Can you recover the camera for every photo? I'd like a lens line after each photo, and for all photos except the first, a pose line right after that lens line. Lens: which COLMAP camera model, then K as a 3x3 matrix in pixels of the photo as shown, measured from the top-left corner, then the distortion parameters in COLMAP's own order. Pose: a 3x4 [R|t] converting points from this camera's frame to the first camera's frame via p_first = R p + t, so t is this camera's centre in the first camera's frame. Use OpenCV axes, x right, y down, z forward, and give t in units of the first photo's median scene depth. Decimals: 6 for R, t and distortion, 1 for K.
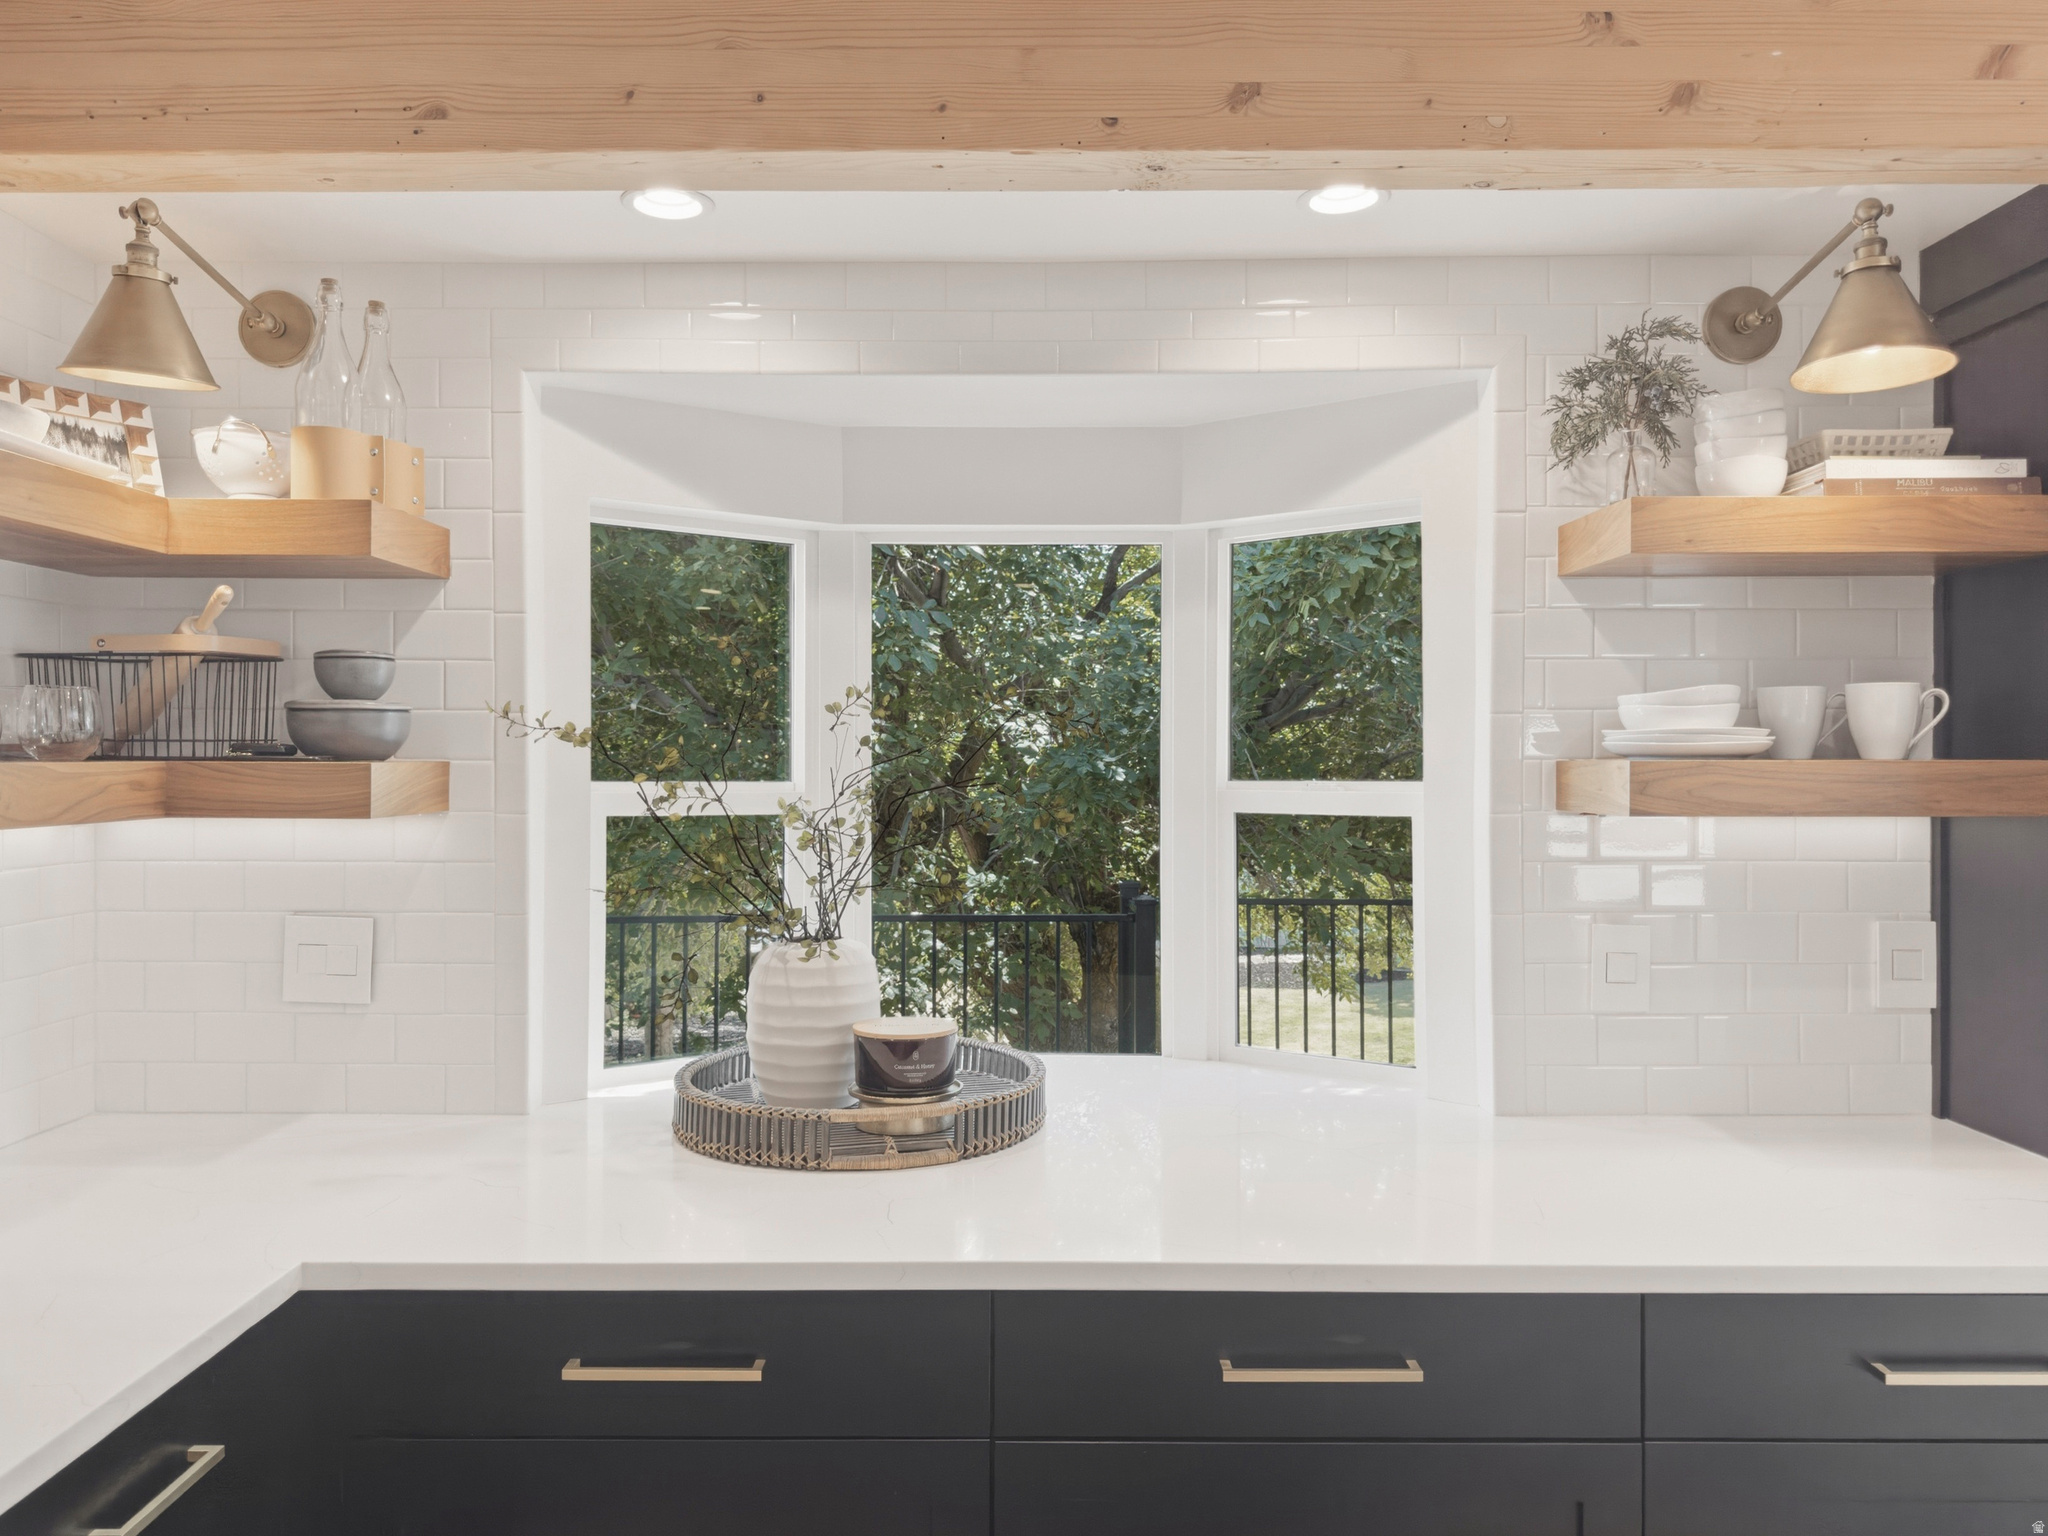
lens RADIAL K [[1487.4, 0, 1026.1], [0, 1487.4, 772.3], [0, 0, 1]] dist [0.003571, -0.003151]
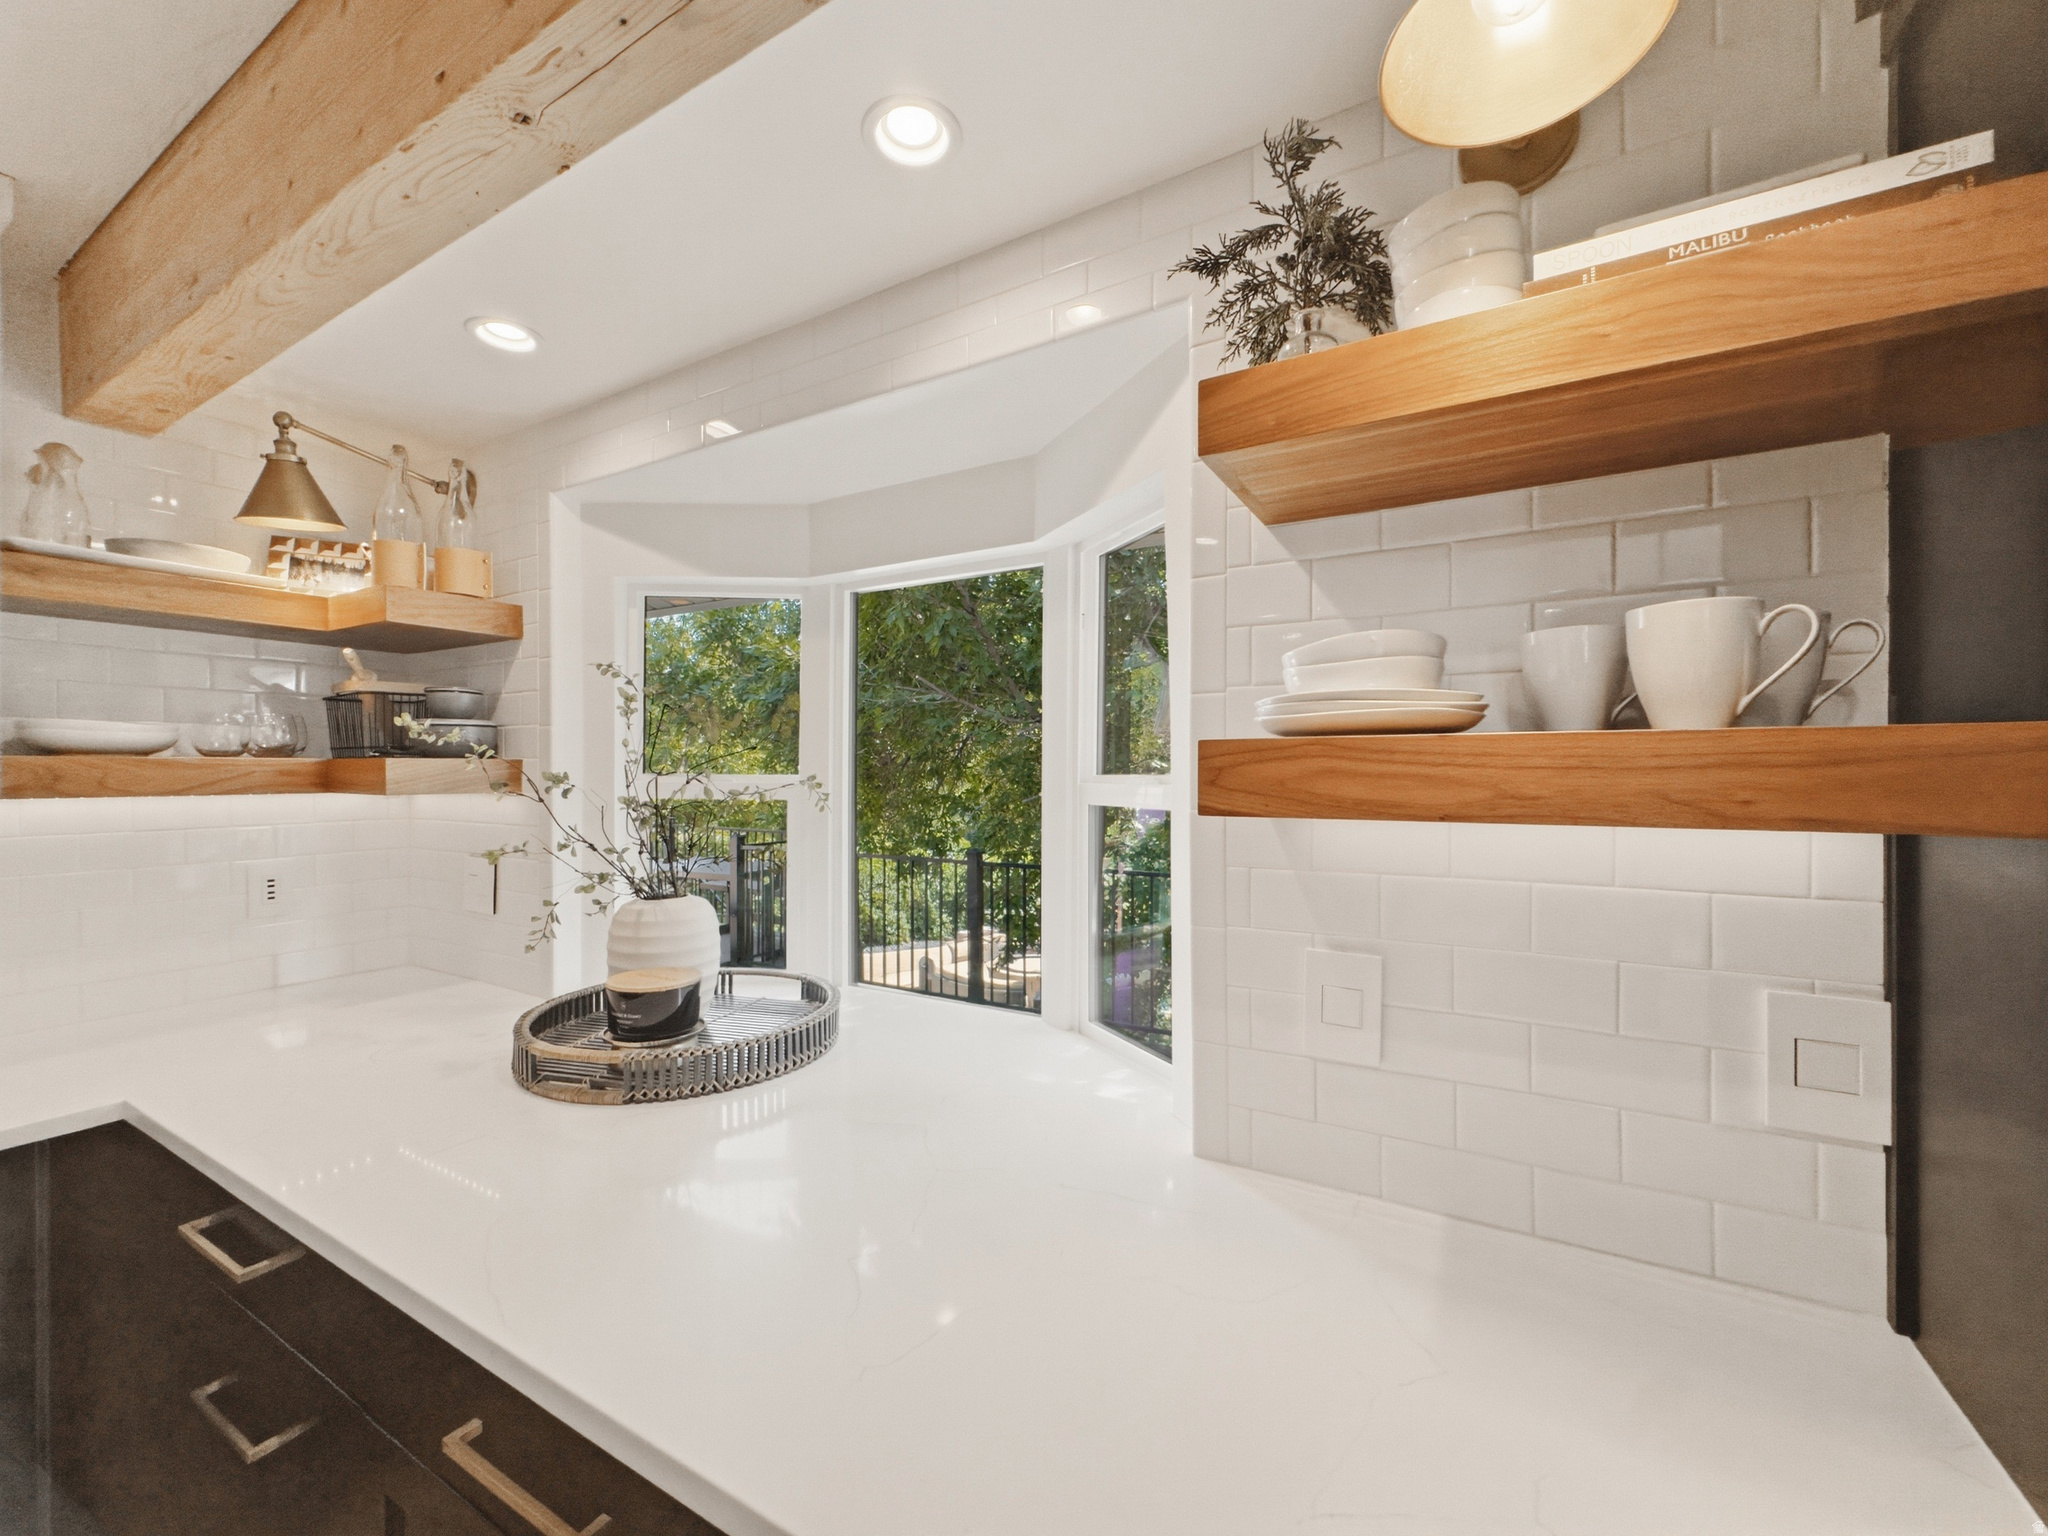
lens RADIAL K [[825.5, 0, 1022.7], [0, 825.5, 770.8], [0, 0, 1]] dist [-0.002089, 0.000654]
pose [[0.866011, -0.001457, -0.500023, 0.509232], [-0.001616, 0.999982, -0.005711, 0.009403], [0.500022, 0.005754, 0.865993, 0.574717]]
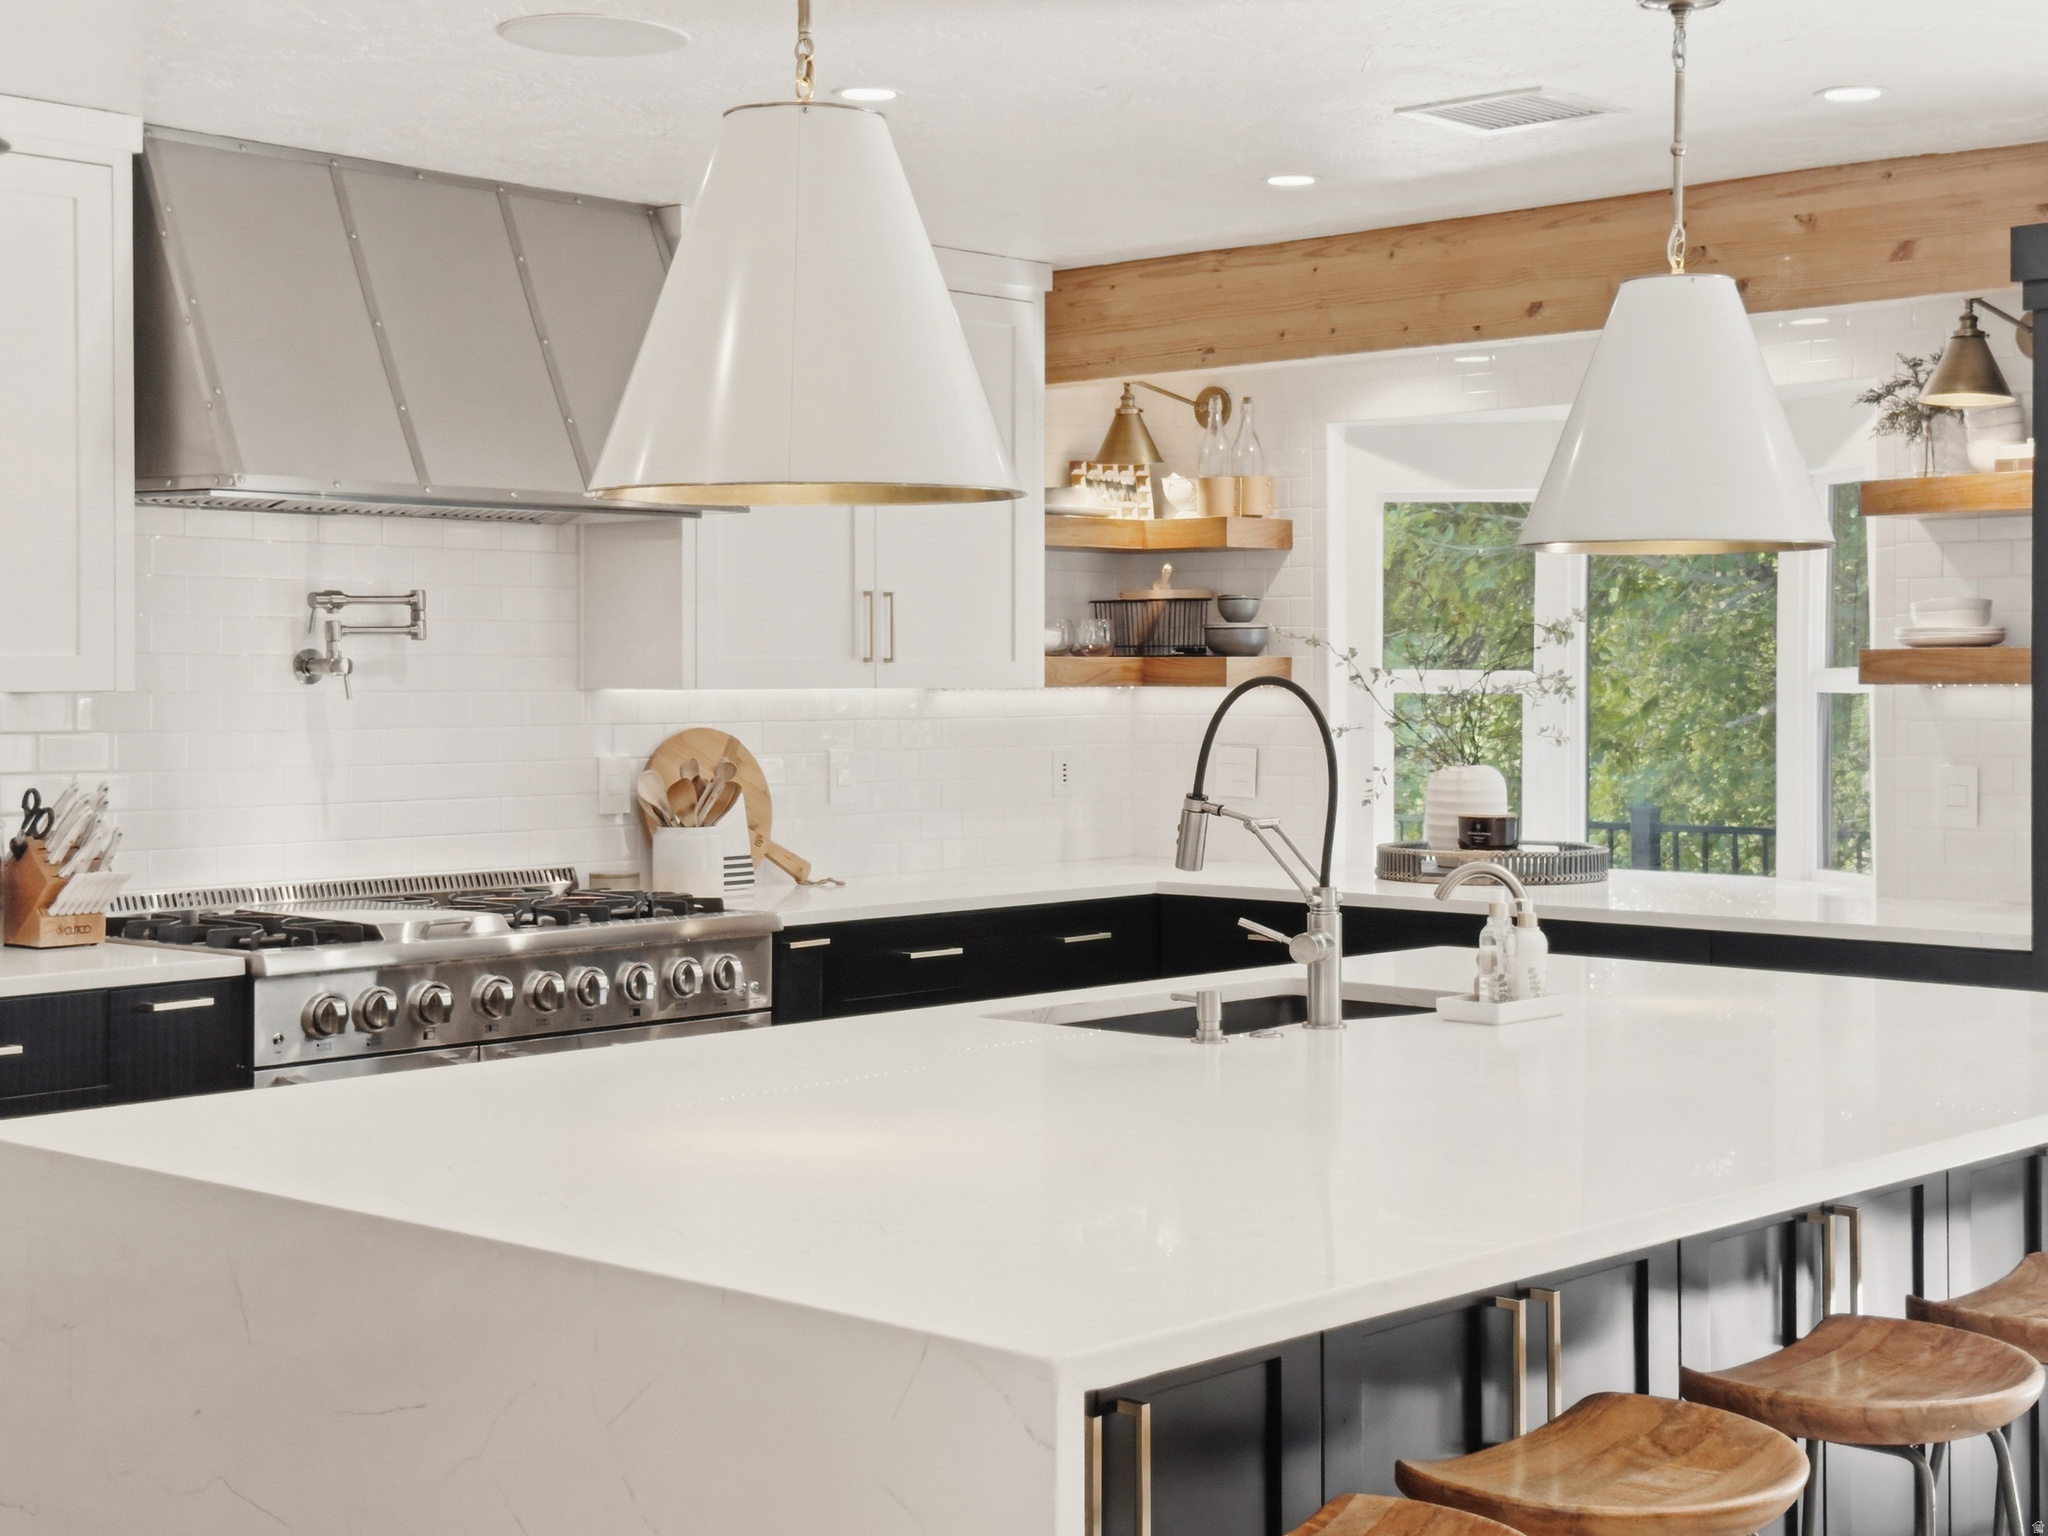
lens RADIAL K [[2867.9, 0, 1016.4], [0, 2867.9, 763.5], [0, 0, 1]] dist [0.099140, 0.000000]
pose [[0.735005, 0.018196, -0.677817, 1.735306], [-0.001794, 0.999689, 0.024891, 0.036156], [0.678059, -0.017079, 0.734809, -1.753207]]
